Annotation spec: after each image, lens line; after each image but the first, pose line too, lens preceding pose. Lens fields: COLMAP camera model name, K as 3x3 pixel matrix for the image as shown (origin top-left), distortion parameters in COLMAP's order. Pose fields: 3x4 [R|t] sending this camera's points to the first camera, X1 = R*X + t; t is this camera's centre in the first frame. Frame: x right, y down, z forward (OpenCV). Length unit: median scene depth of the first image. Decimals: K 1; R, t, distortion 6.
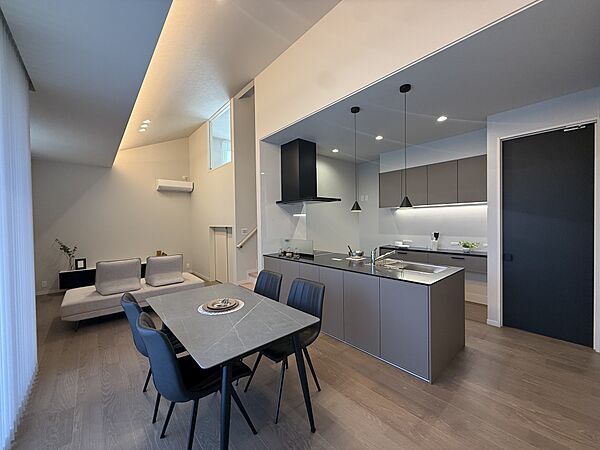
lens RADIAL K [[239.5, 0, 298.3], [0, 239.5, 224.9], [0, 0, 1]] dist [0.000286, 0.000009]
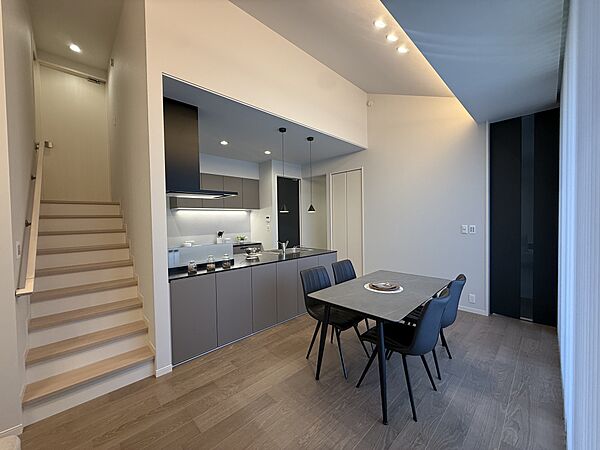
lens RADIAL K [[242.0, 0, 300.3], [0, 242.0, 222.5], [0, 0, 1]] dist [-0.000998, -0.000285]
pose [[-0.063812, 0.004717, 0.997951, -0.689491], [0.034341, 0.999407, -0.002528, 0.004411], [-0.997371, 0.034109, -0.063936, 0.682422]]
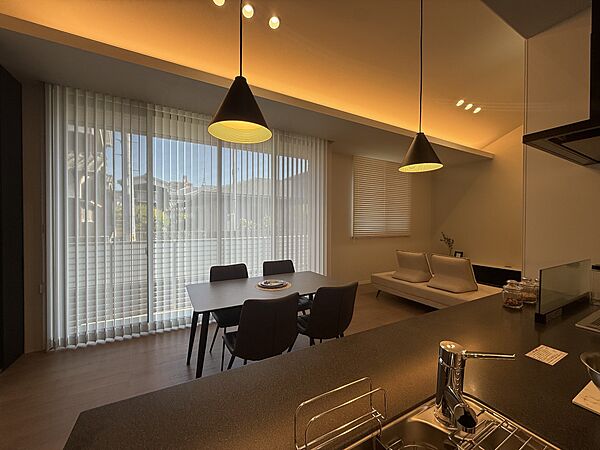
lens RADIAL K [[239.5, 0, 298.3], [0, 239.5, 224.9], [0, 0, 1]] dist [0.000286, 0.000009]
pose [[-0.219139, 0.025798, -0.975353, 0.383958], [-0.018073, 0.999372, 0.030494, 0.000321], [0.975526, 0.024310, -0.218535, 0.637039]]
